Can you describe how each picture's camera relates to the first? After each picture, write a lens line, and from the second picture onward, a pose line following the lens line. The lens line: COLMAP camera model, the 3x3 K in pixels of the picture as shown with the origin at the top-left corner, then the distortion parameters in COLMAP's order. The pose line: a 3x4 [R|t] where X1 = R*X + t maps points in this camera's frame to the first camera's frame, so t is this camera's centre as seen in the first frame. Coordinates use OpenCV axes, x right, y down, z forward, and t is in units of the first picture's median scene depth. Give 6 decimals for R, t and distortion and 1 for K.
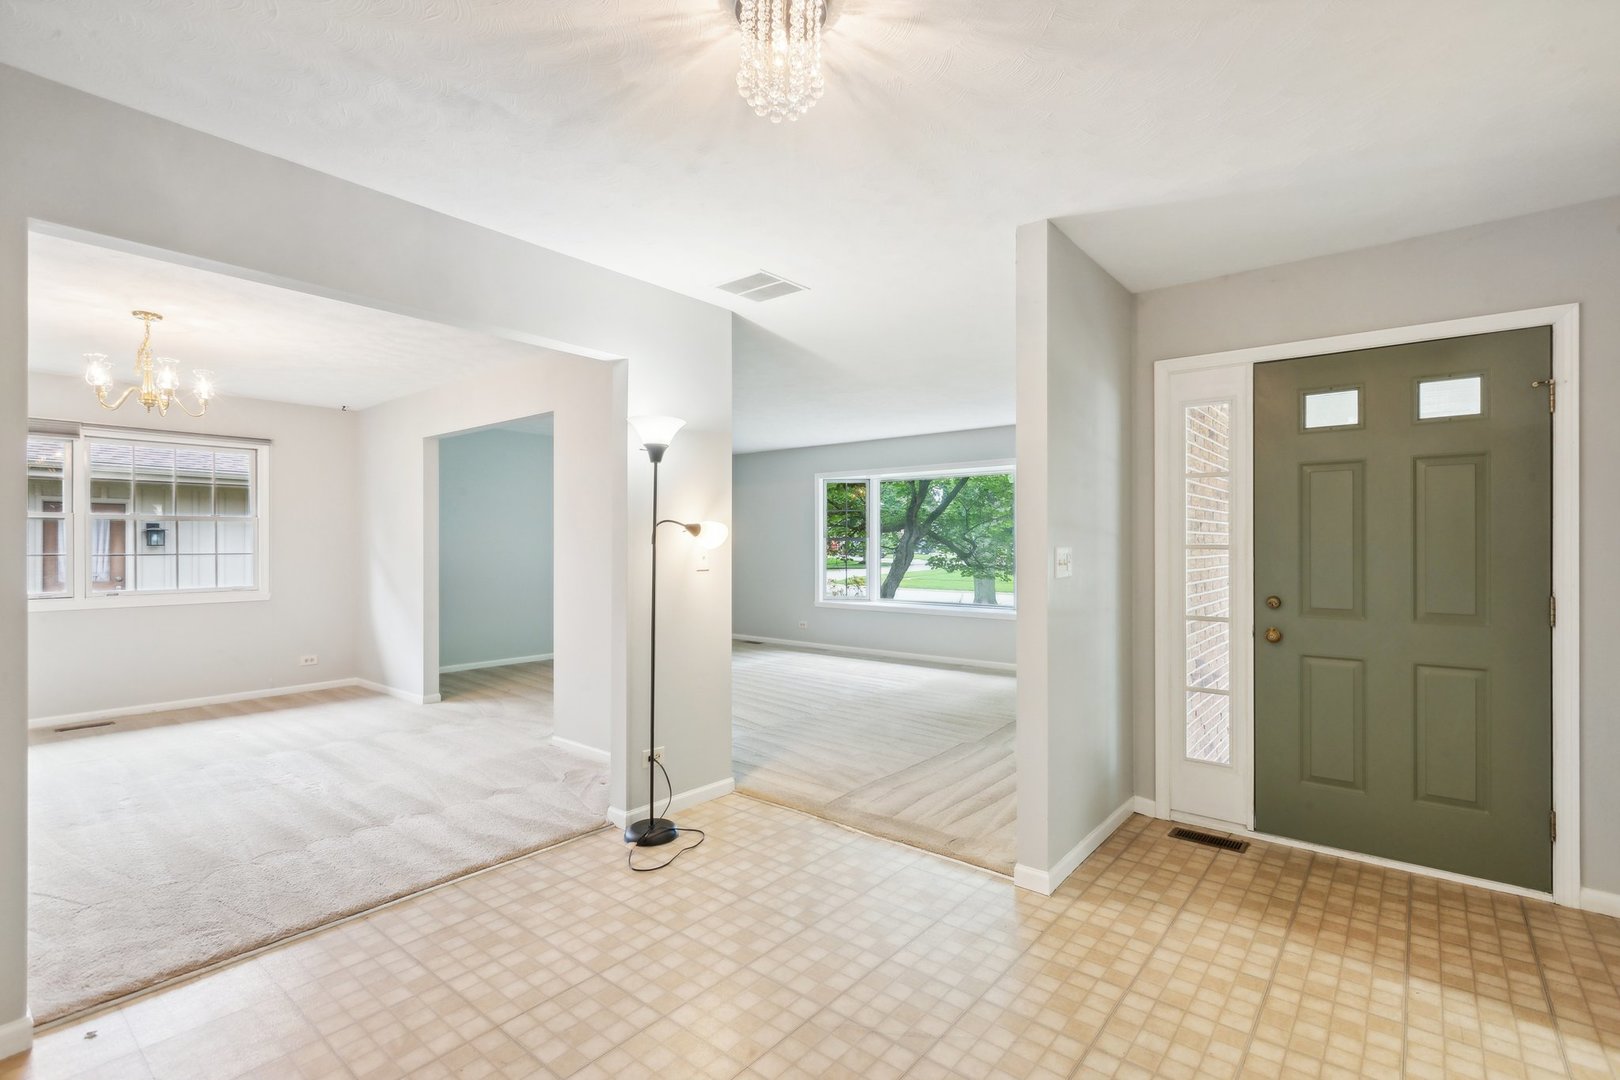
lens RADIAL K [[733.5, 0, 810.0], [0, 733.5, 540.0], [0, 0, 1]] dist [-0.002565, -0.000080]
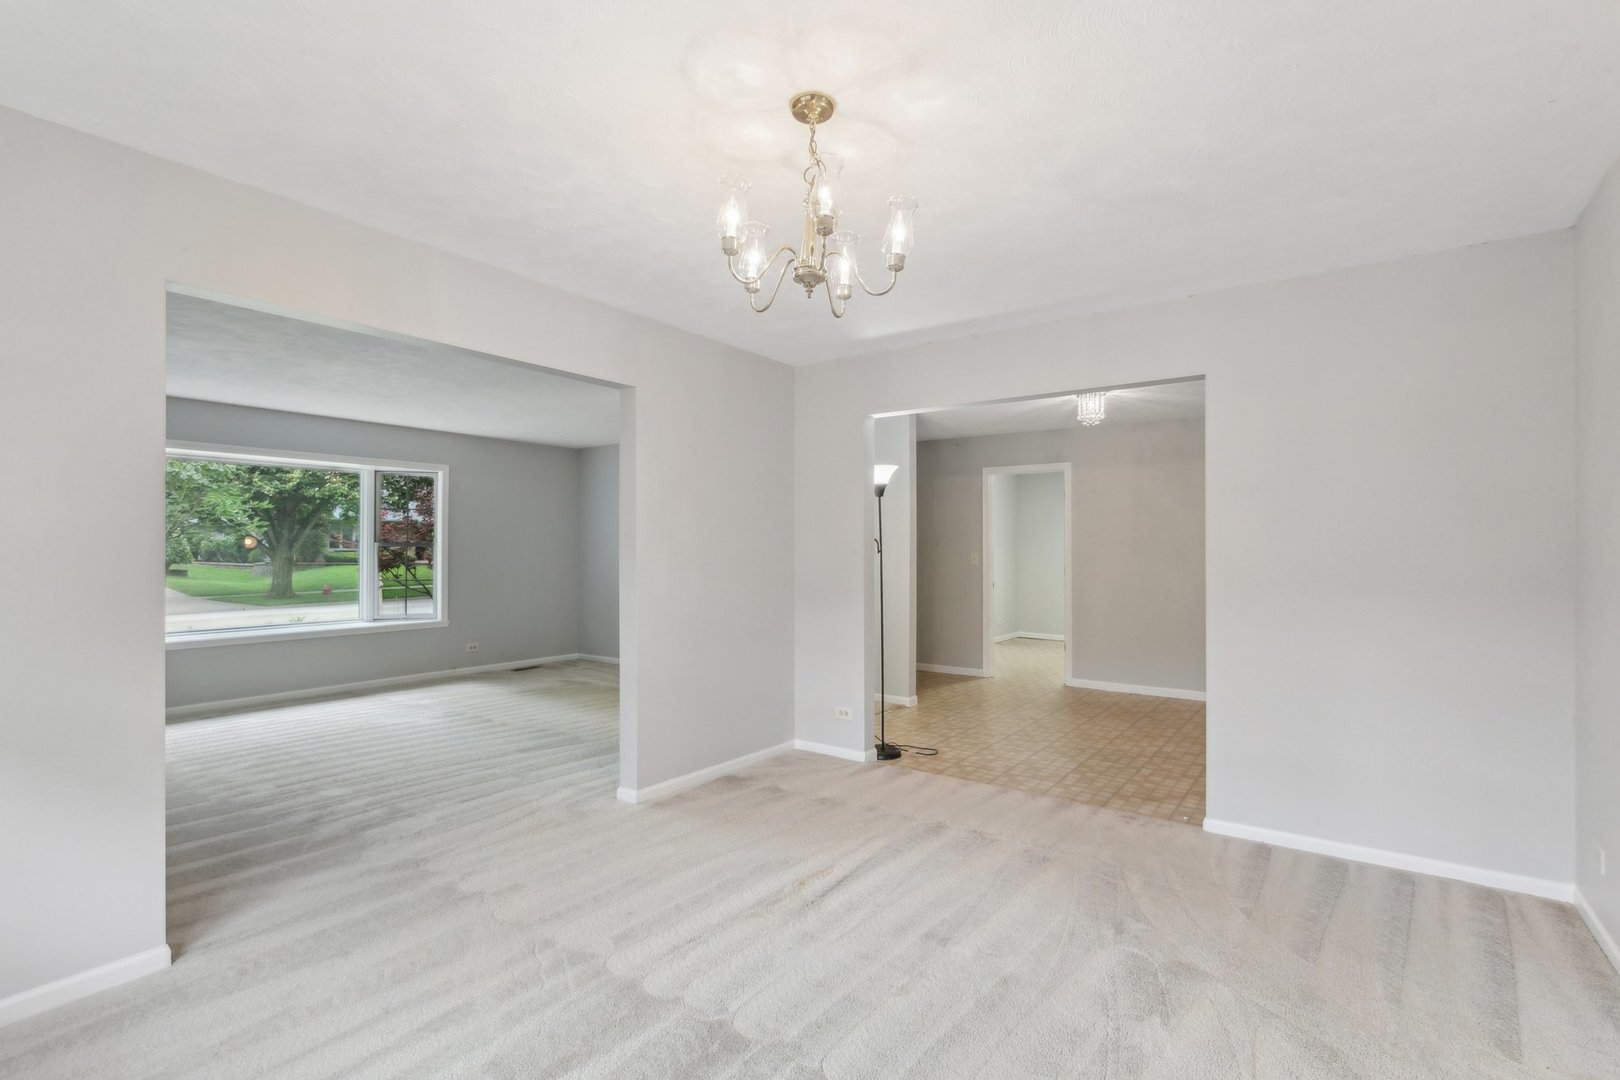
lens RADIAL K [[750.5, 0, 814.7], [0, 750.5, 544.9], [0, 0, 1]] dist [0.005868, 0.000965]
pose [[-0.050589, 0.001541, 0.998718, -2.053593], [-0.004530, 0.999988, -0.001772, -0.009469], [-0.998709, -0.004614, -0.050582, 1.472999]]
